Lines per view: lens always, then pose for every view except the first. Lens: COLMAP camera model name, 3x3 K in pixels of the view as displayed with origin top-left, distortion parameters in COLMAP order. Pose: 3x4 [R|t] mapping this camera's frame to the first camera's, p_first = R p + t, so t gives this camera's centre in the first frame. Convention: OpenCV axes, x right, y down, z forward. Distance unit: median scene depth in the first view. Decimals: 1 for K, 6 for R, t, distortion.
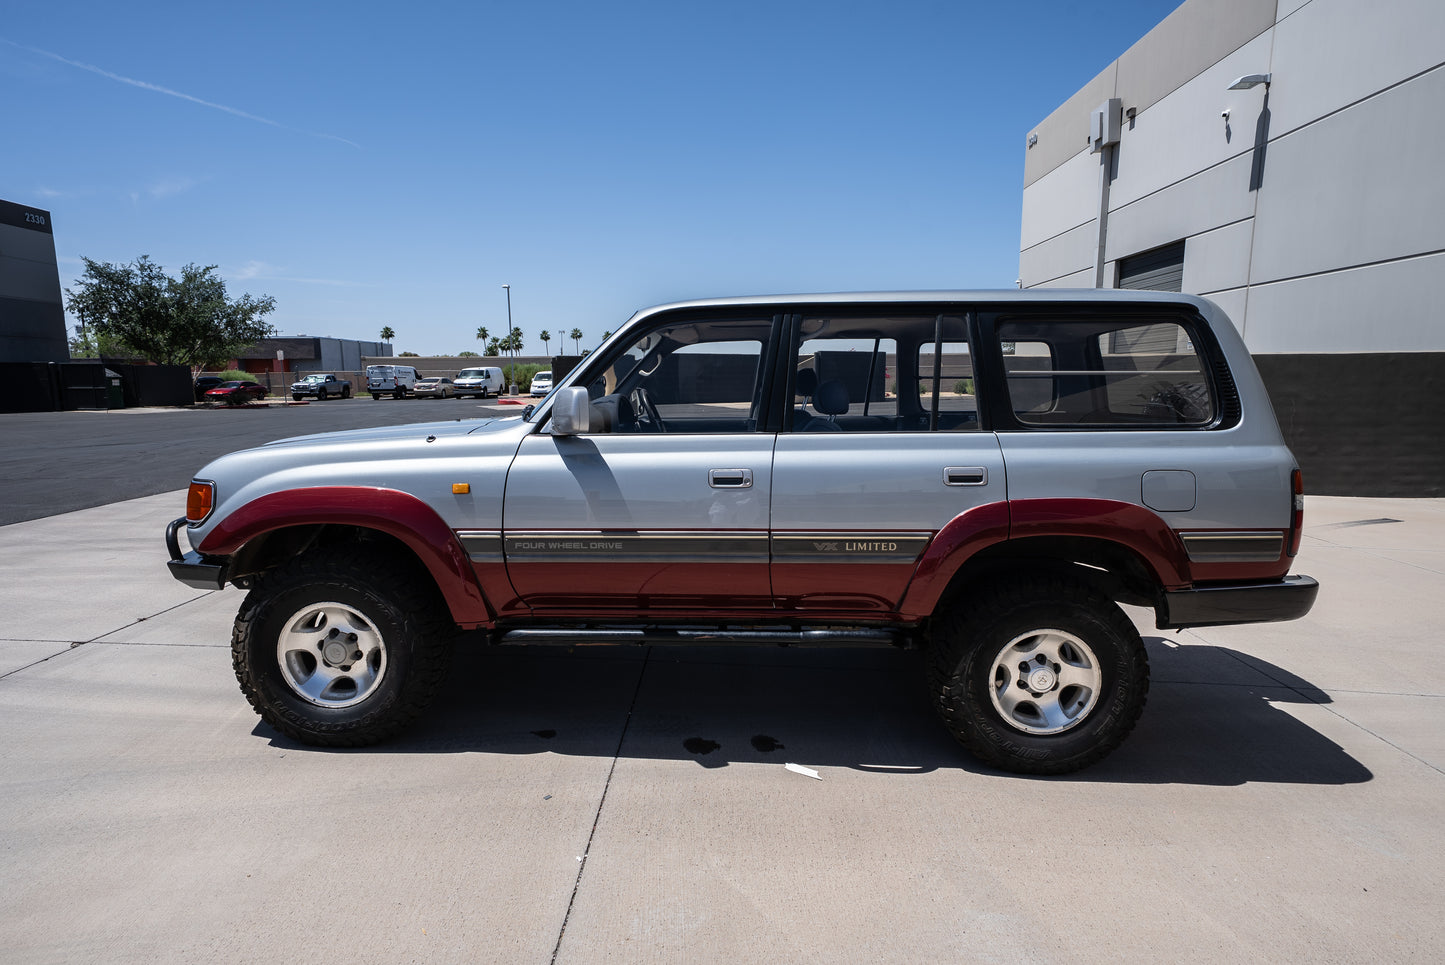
lens RADIAL K [[785.2, 0, 697.4], [0, 785.2, 487.0], [0, 0, 1]] dist [0.025732, 0.000597]
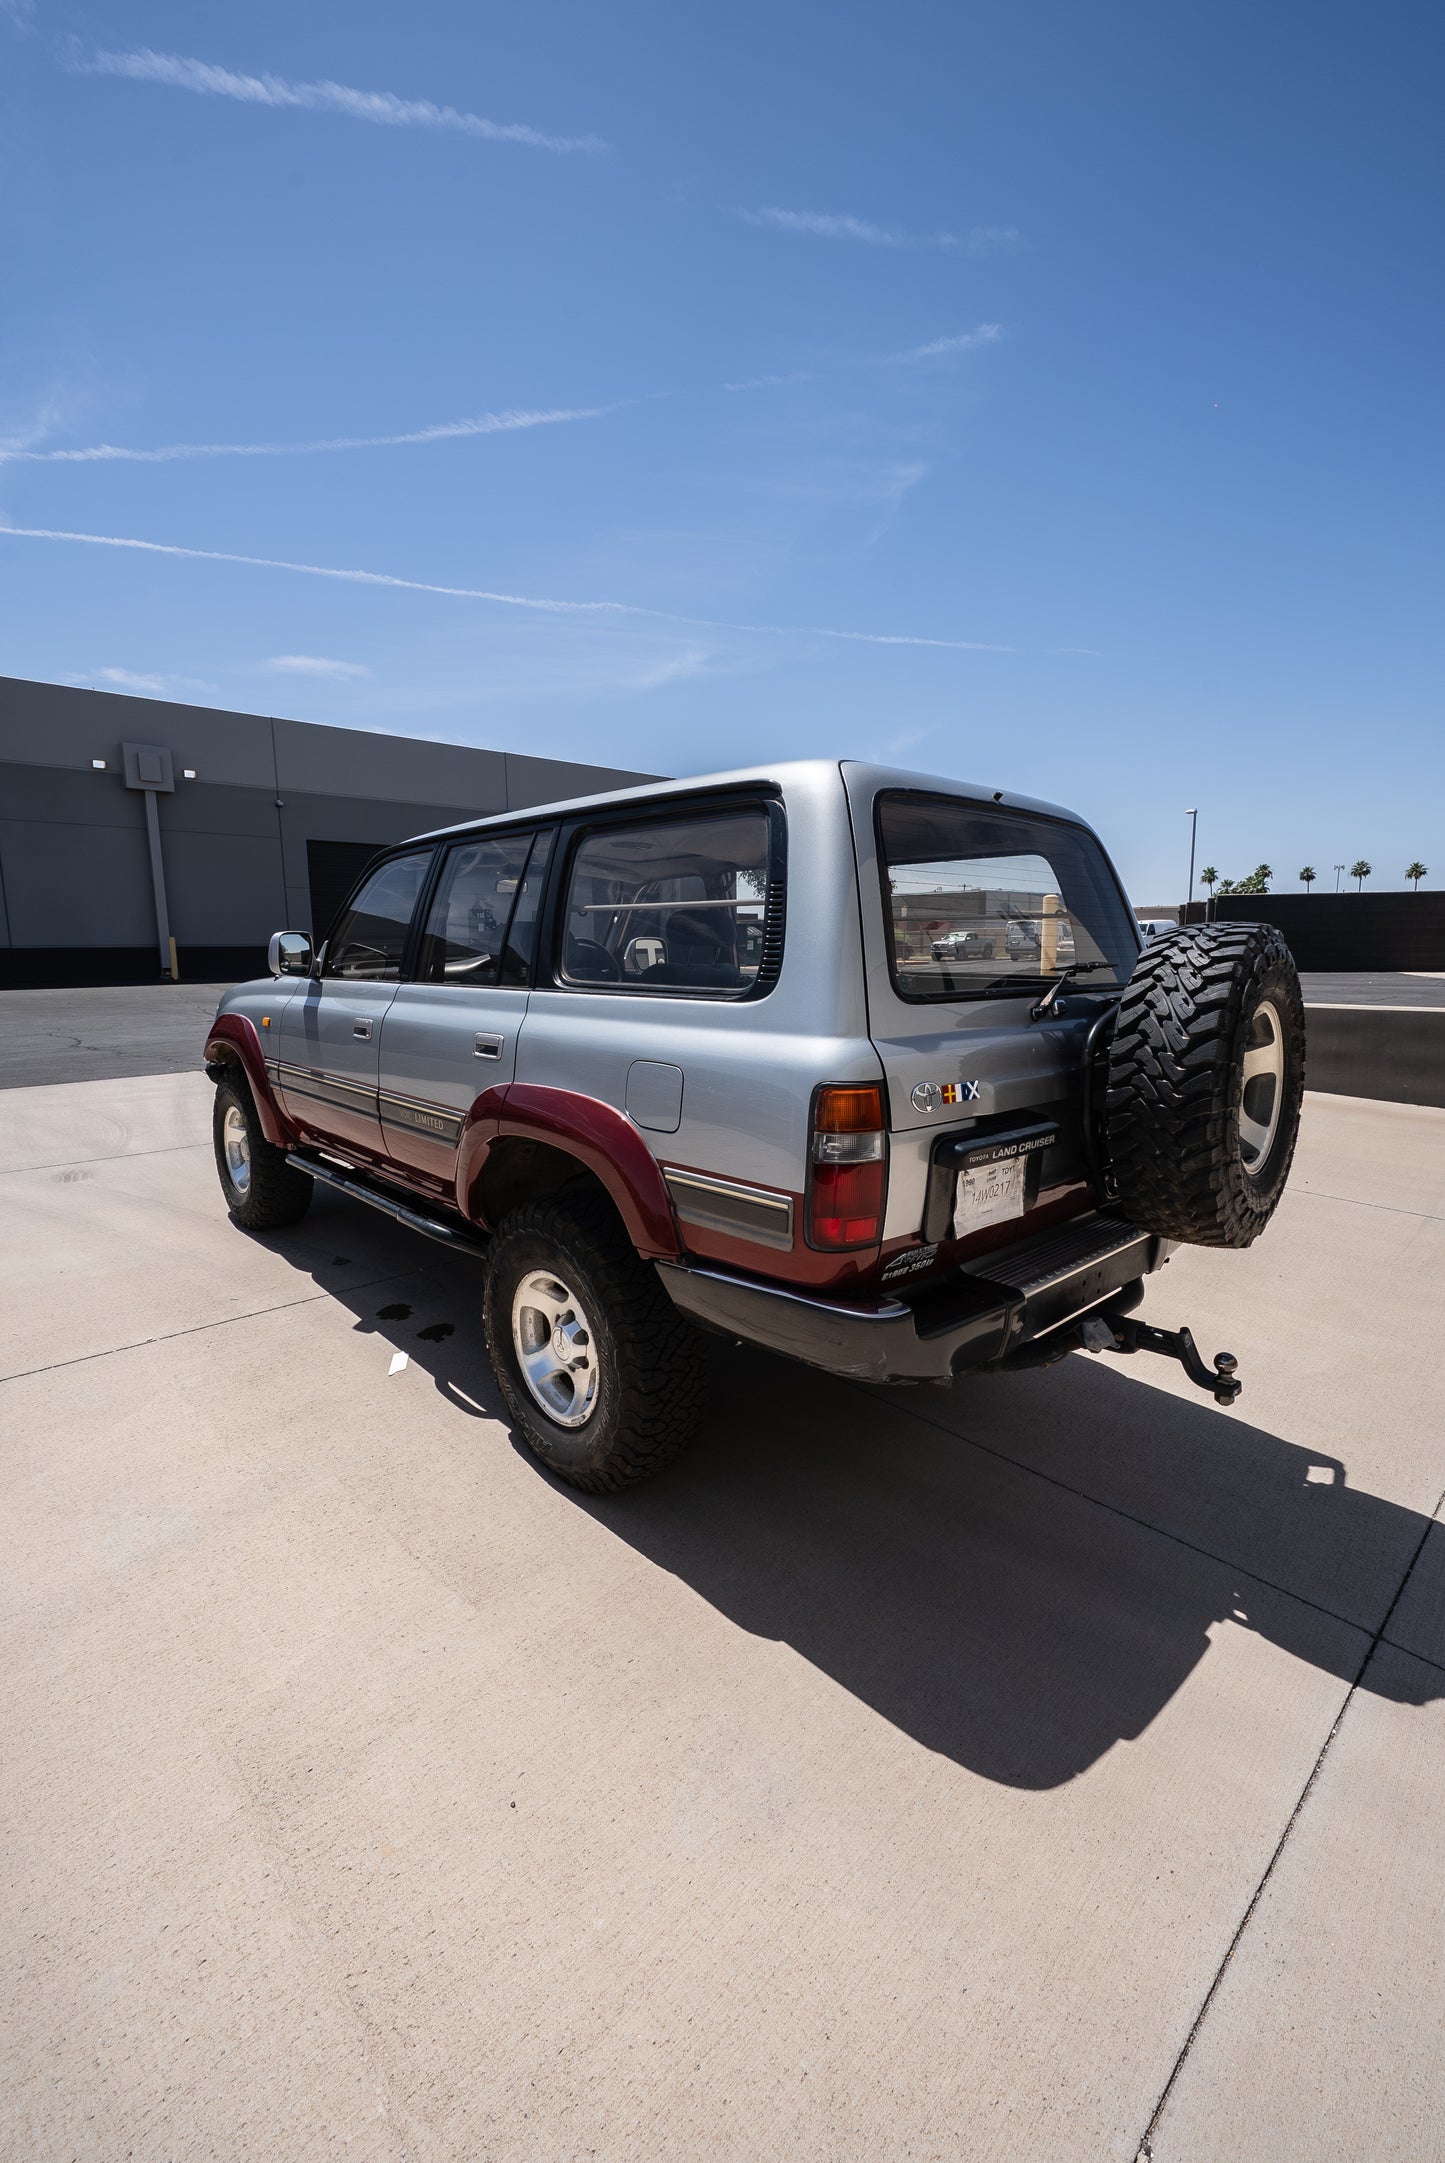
lens RADIAL K [[931.1, 0, 679.0], [0, 931.1, 1080.1], [0, 0, 1]] dist [0.003369, 0.000643]
pose [[0.682102, 0.107800, -0.723268, 0.093408], [-0.096655, 0.993687, 0.056950, -0.004137], [0.724841, 0.031062, 0.688215, 0.043101]]
